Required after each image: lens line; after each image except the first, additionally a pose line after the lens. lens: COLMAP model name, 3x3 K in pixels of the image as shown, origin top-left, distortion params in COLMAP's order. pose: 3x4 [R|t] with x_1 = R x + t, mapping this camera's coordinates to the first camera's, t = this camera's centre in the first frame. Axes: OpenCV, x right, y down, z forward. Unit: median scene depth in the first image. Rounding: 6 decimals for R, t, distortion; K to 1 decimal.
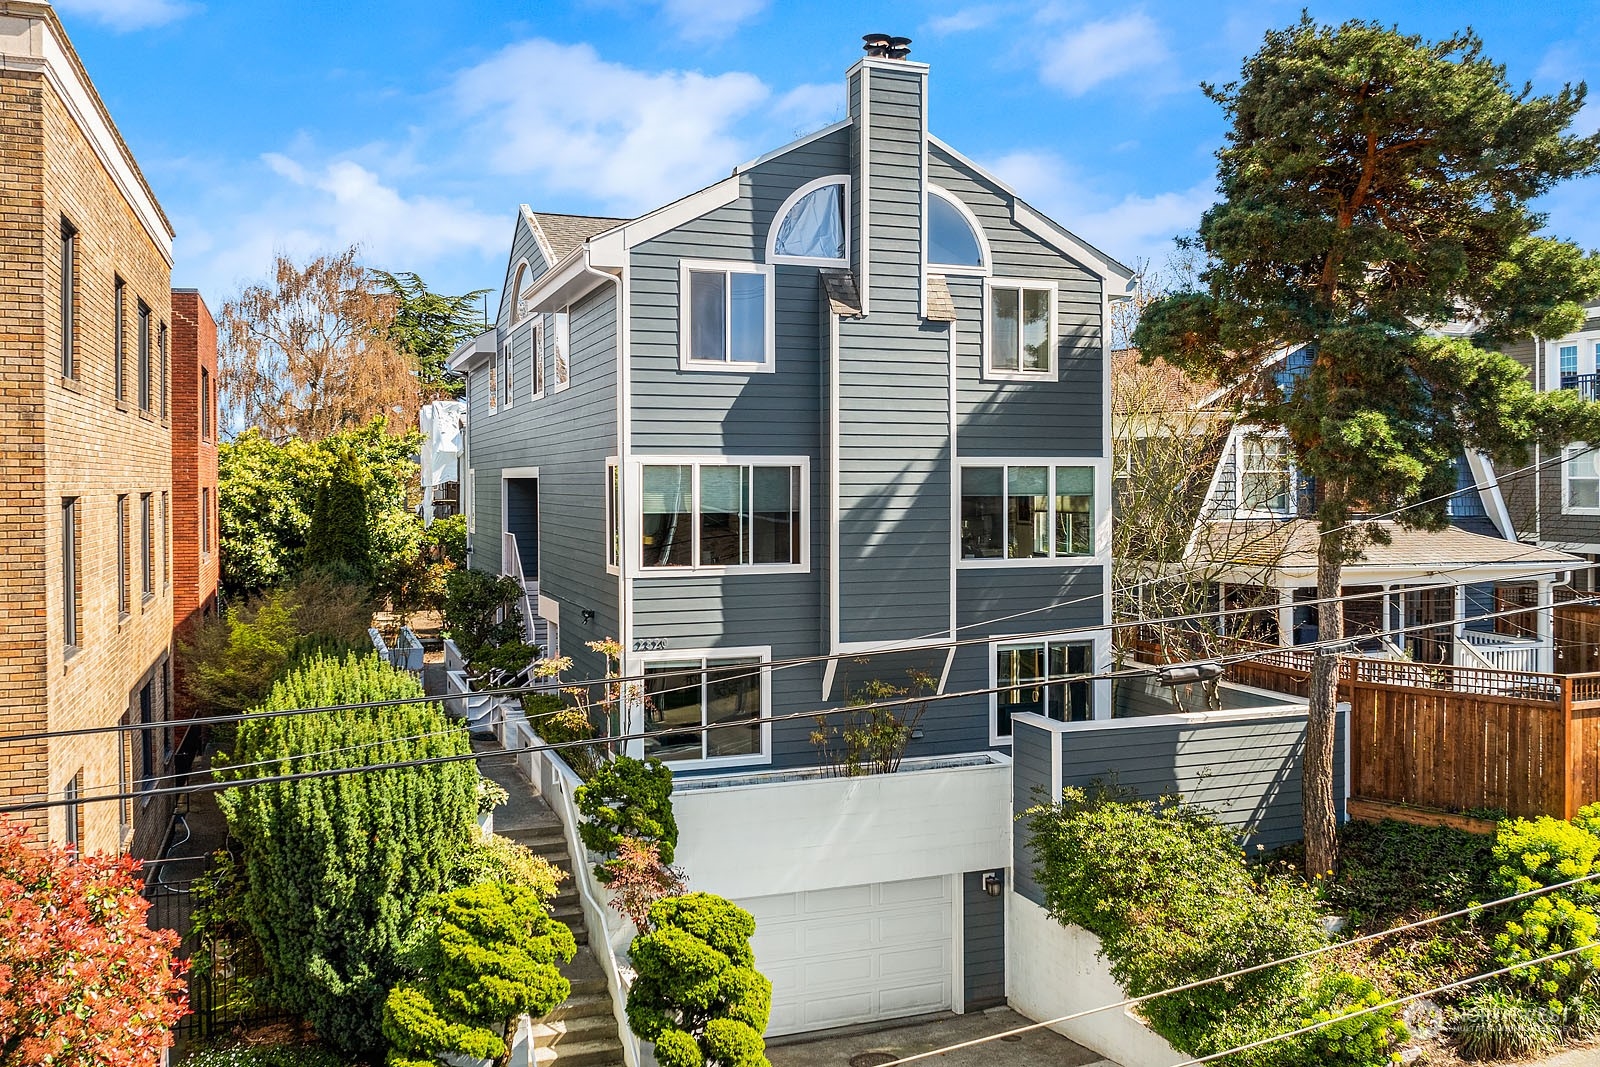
lens RADIAL K [[1386.0, 0, 872.1], [0, 1386.0, 502.4], [0, 0, 1]] dist [-0.001754, -0.023345]
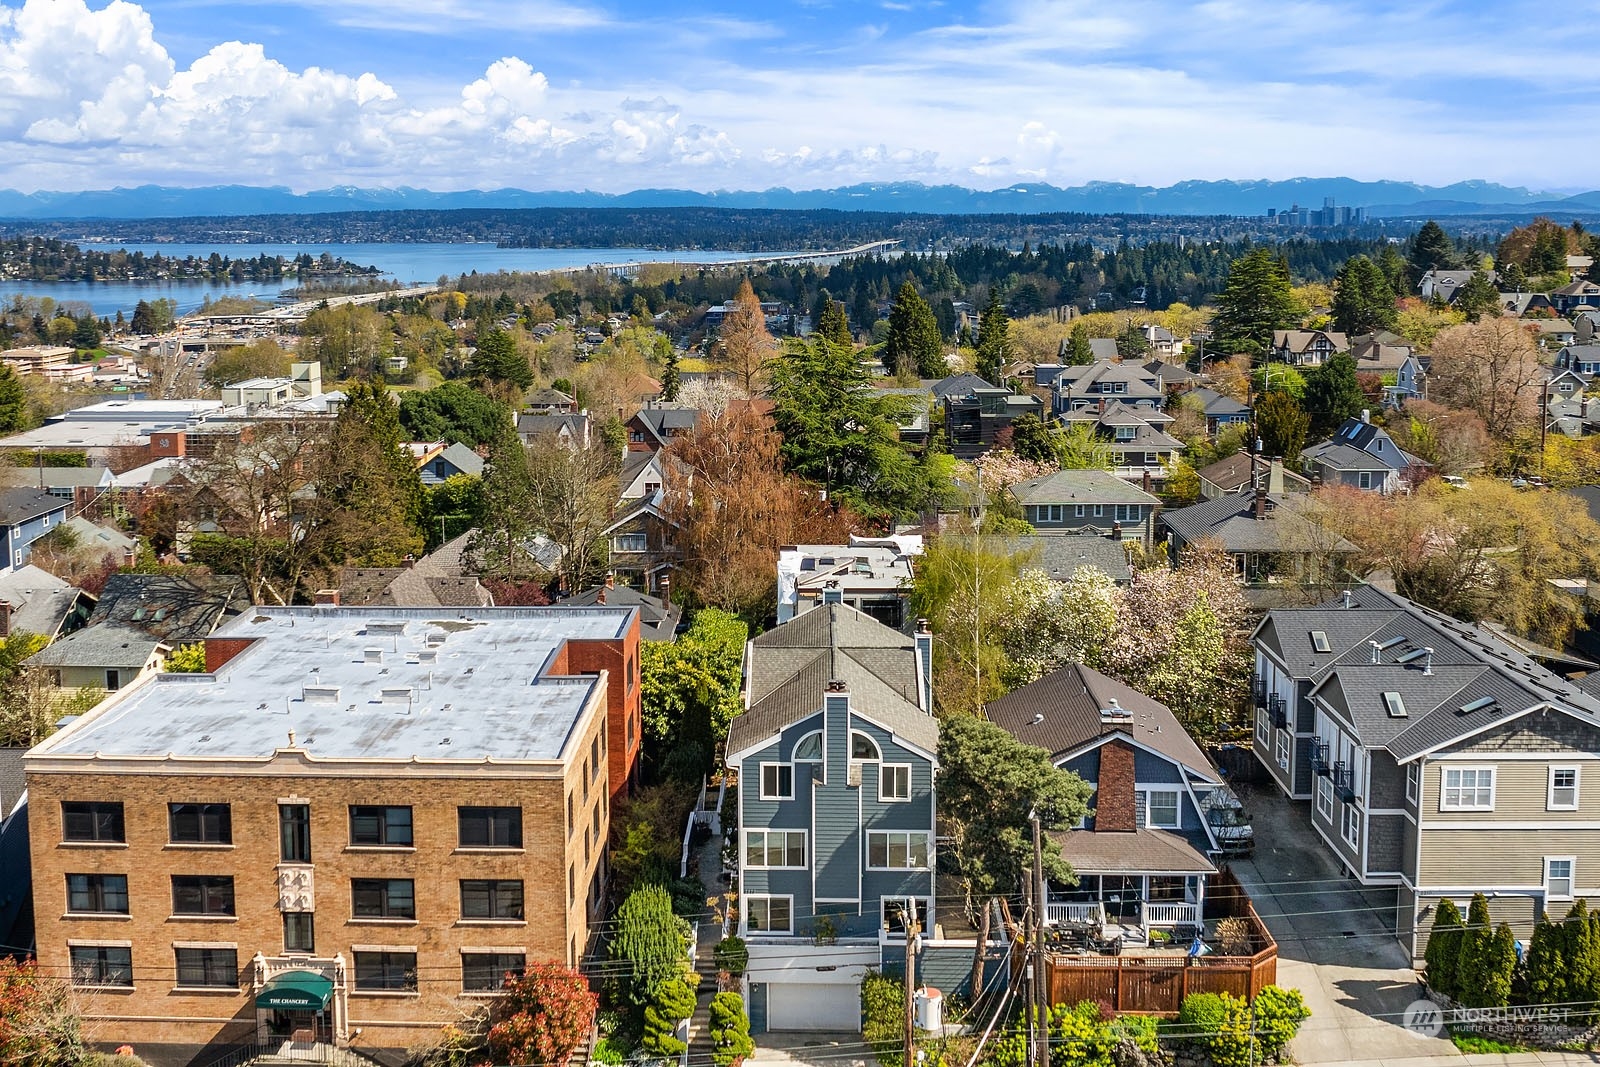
lens RADIAL K [[1660.2, 0, 796.5], [0, 1660.2, 525.5], [0, 0, 1]] dist [-0.013321, 0.000000]
pose [[0.922963, 0.059633, -0.380242, 1.152154], [-0.006853, 0.990314, 0.138675, -1.089859], [0.384828, -0.125386, 0.914432, -1.941654]]
